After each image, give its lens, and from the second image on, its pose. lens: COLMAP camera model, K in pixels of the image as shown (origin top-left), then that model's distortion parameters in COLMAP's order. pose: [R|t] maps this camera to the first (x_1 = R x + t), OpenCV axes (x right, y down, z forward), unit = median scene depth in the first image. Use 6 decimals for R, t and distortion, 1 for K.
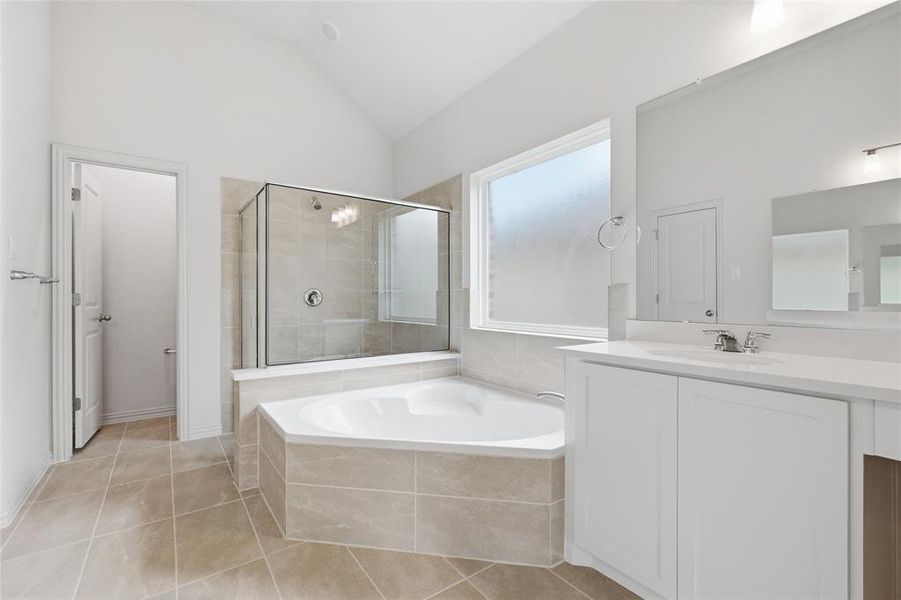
lens RADIAL K [[396.8, 0, 448.6], [0, 396.8, 300.1], [0, 0, 1]] dist [-0.000690, 0.000340]
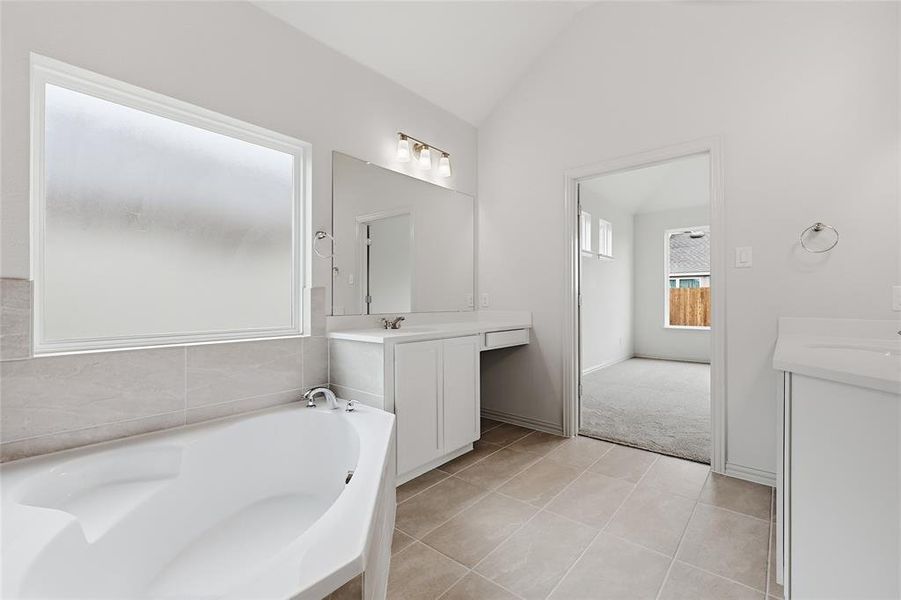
lens RADIAL K [[396.8, 0, 448.5], [0, 396.8, 300.0], [0, 0, 1]] dist [-0.000690, 0.000340]
pose [[-0.234598, -0.002596, 0.972089, -1.123470], [-0.000438, 0.999997, 0.002564, -0.005356], [-0.972092, 0.000176, -0.234598, 1.203555]]
